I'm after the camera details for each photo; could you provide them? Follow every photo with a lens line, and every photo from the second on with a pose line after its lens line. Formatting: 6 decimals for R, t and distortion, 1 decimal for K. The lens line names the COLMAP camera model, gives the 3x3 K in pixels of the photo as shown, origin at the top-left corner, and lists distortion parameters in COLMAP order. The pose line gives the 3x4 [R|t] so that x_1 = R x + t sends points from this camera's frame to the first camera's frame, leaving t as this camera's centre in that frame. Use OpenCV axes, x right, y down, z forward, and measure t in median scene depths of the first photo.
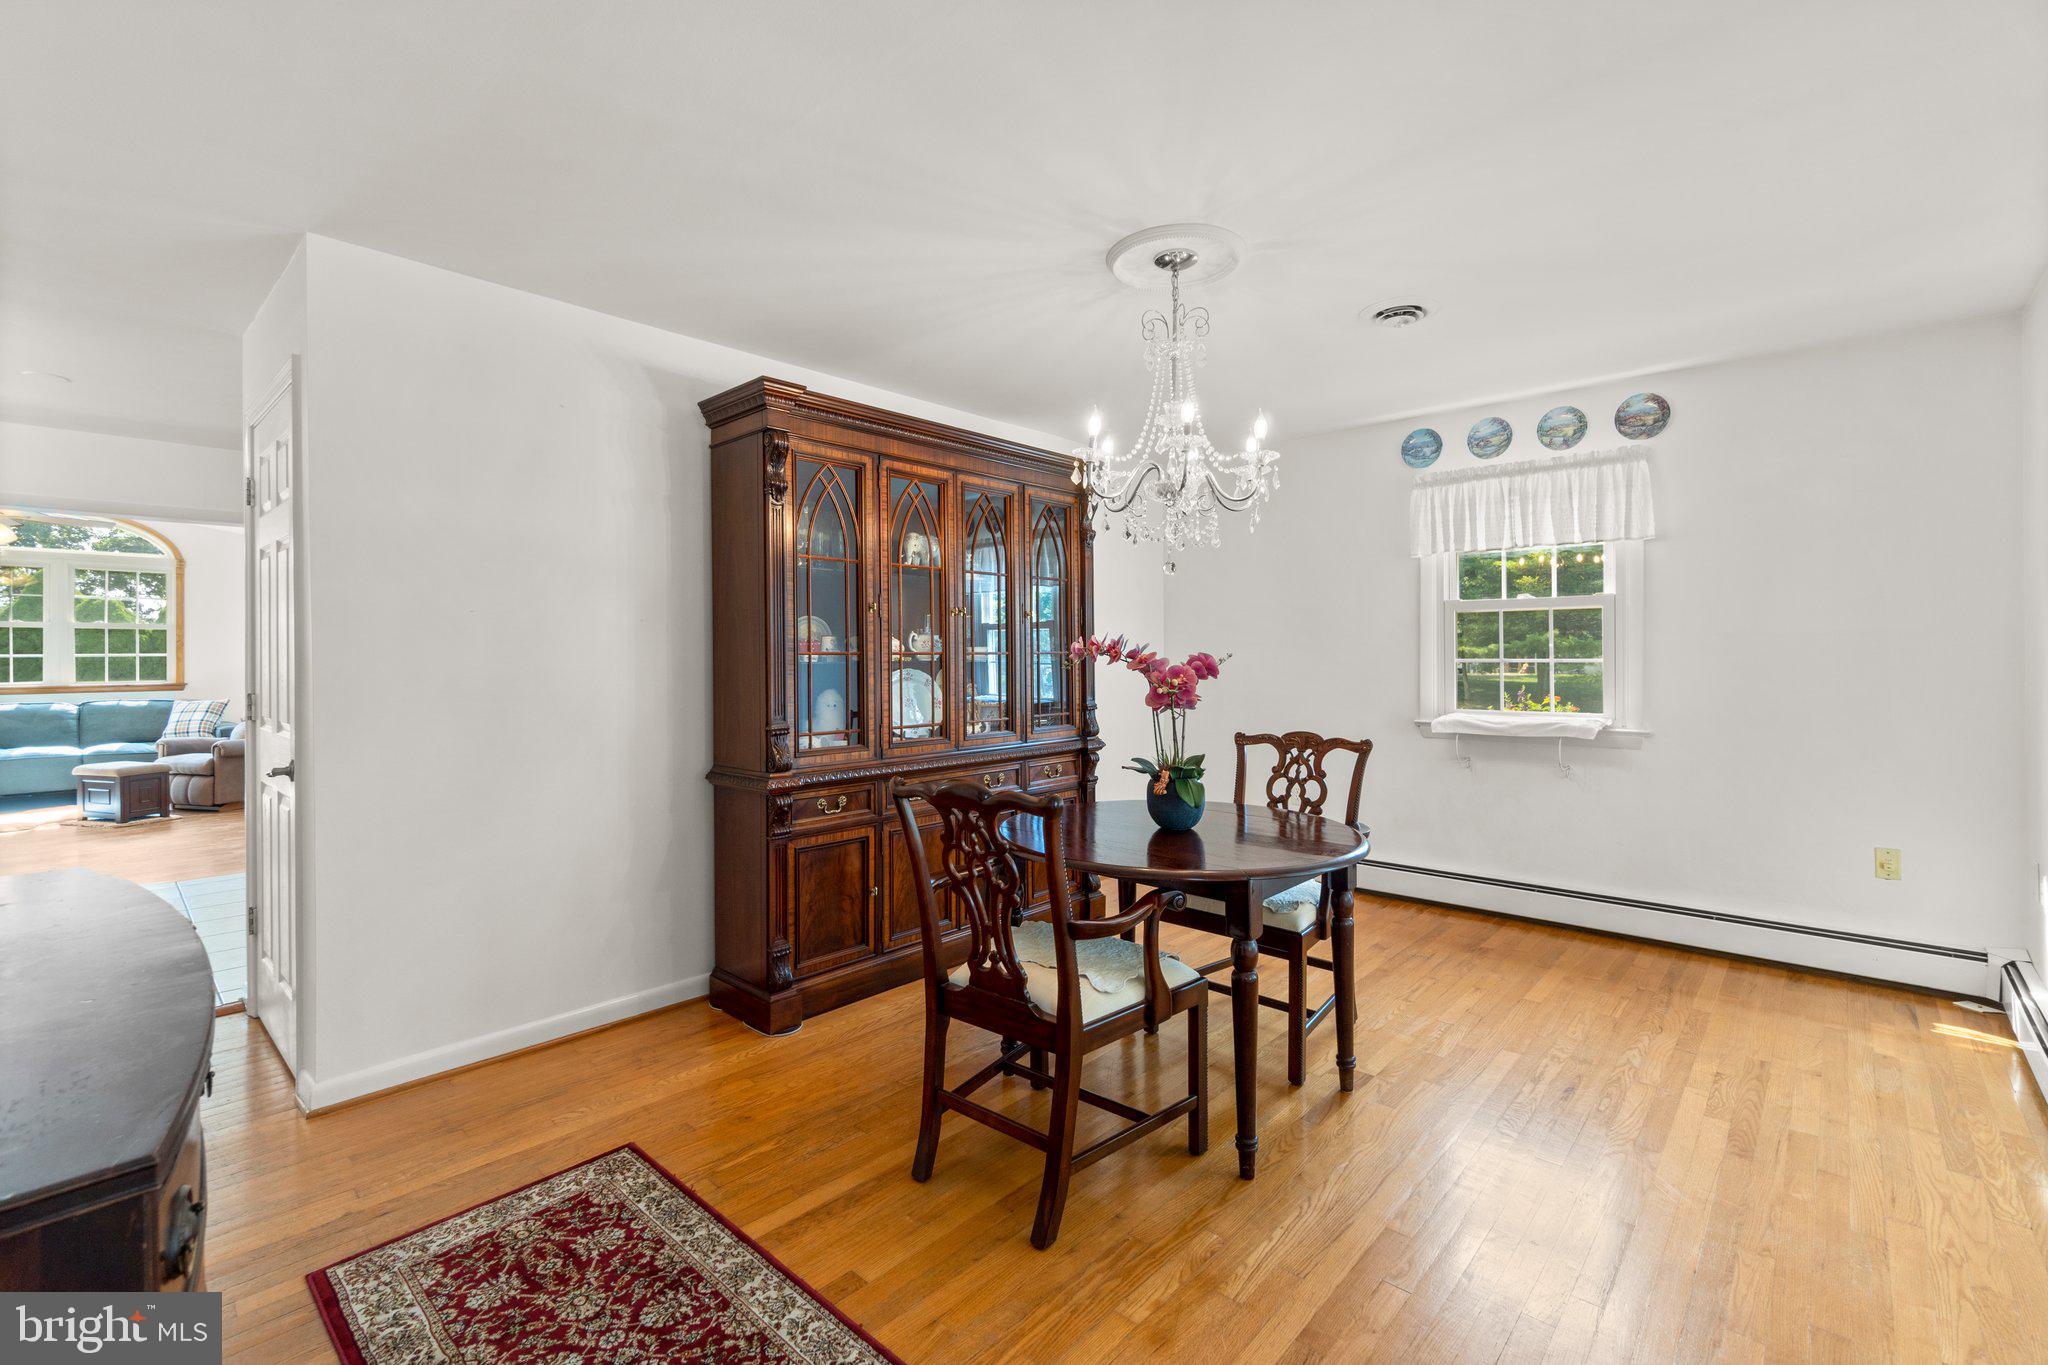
lens RADIAL K [[896.1, 0, 1016.8], [0, 896.1, 659.4], [0, 0, 1]] dist [-0.008717, 0.000376]
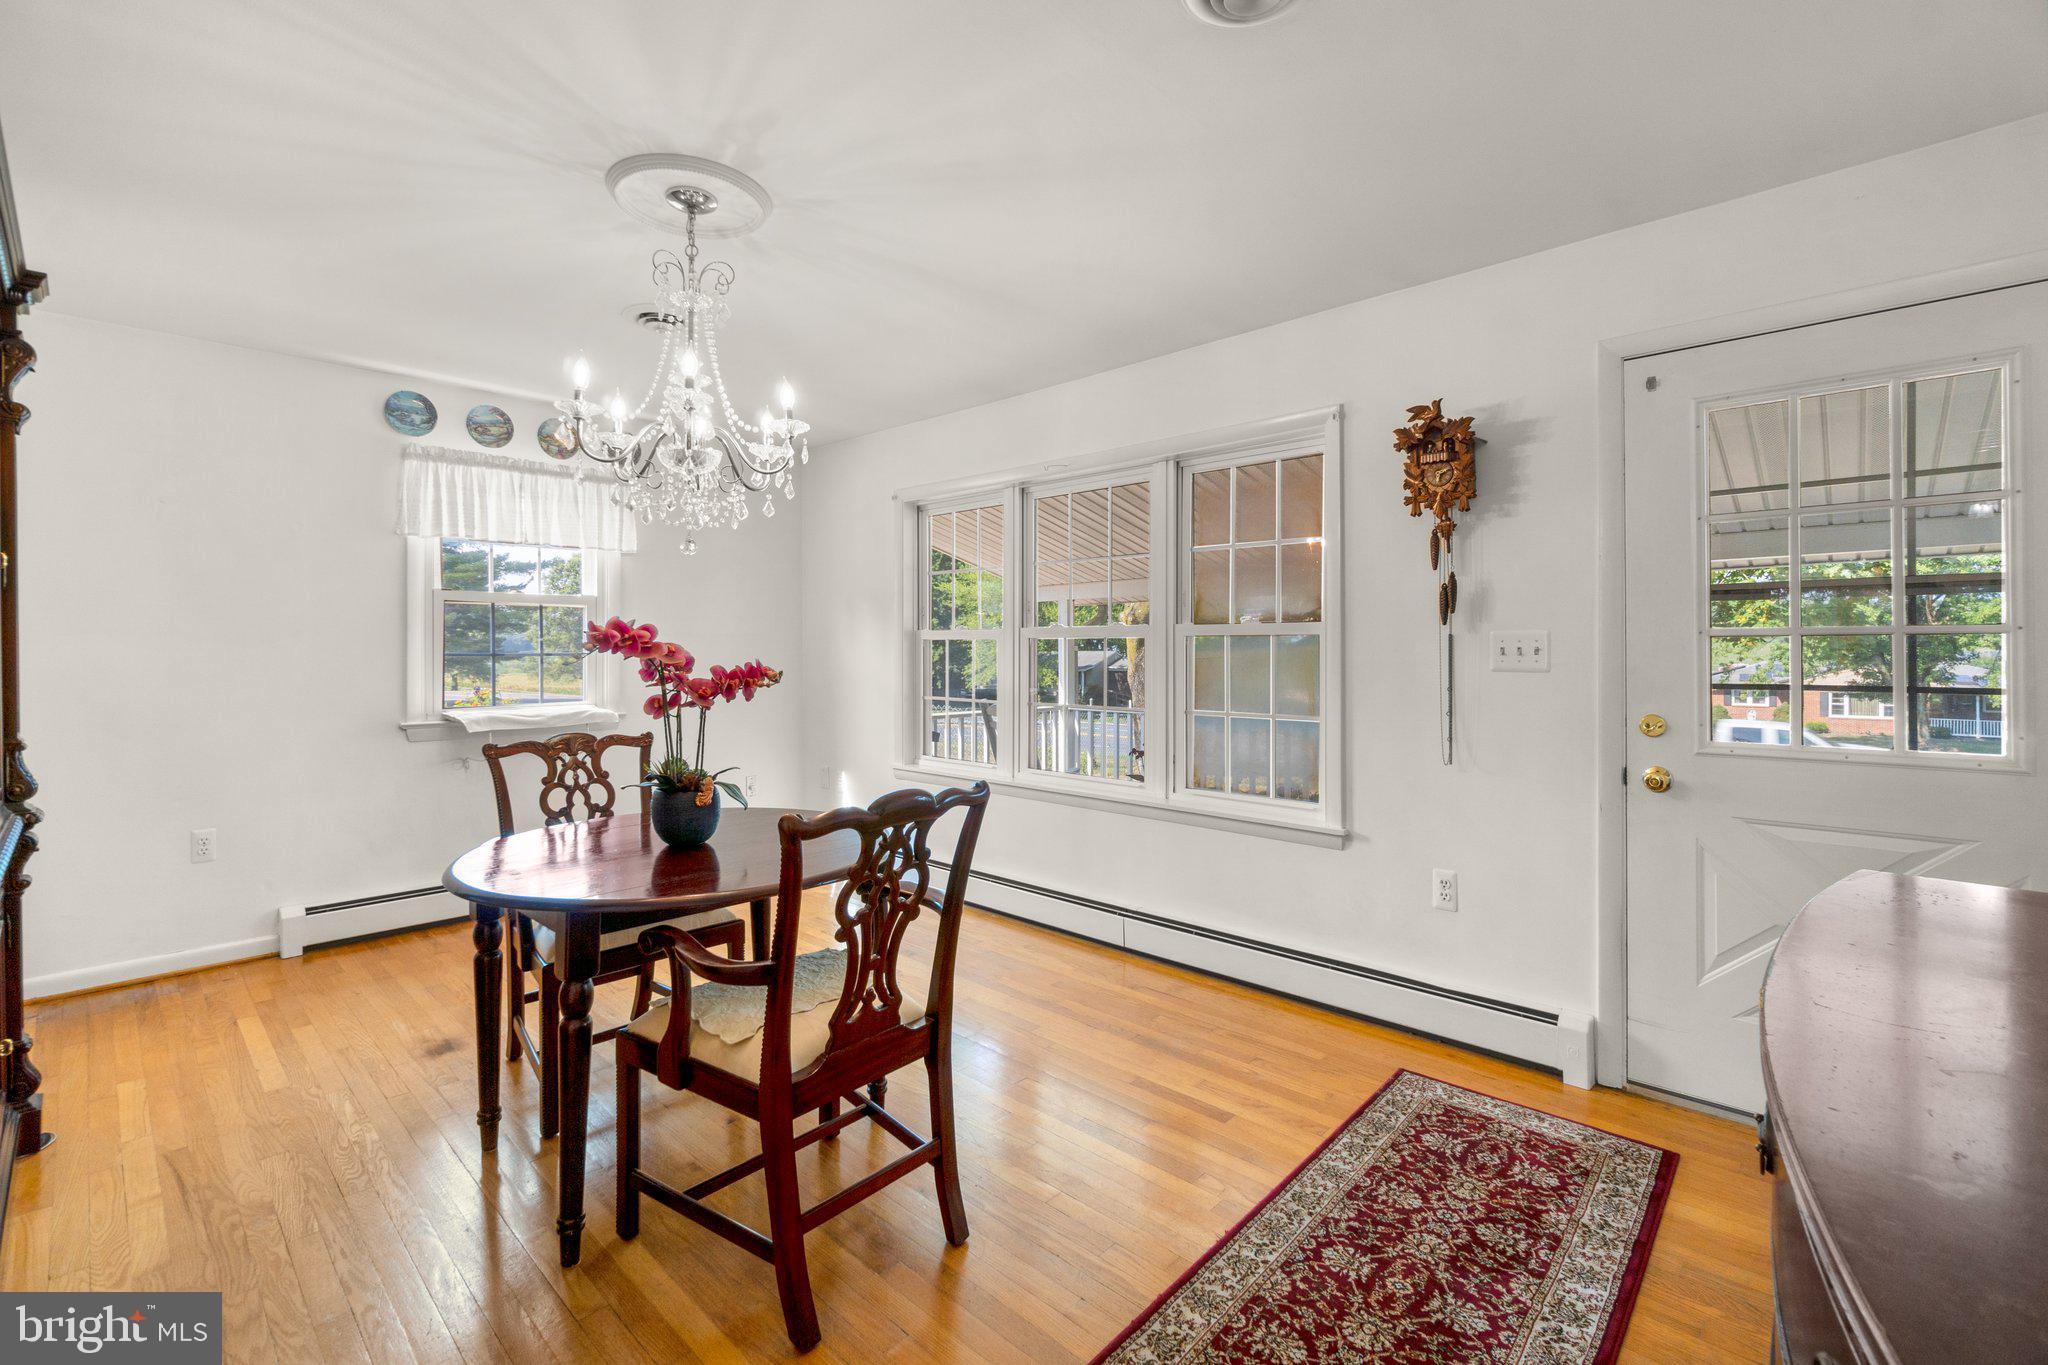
lens RADIAL K [[906.0, 0, 1029.1], [0, 906.0, 610.6], [0, 0, 1]] dist [-0.034029, 0.053932]
pose [[0.000147, 0.043923, 0.999035, -0.600184], [0.003326, 0.999029, -0.043923, -0.000907], [-0.999994, 0.003329, 0.000000, 0.546760]]
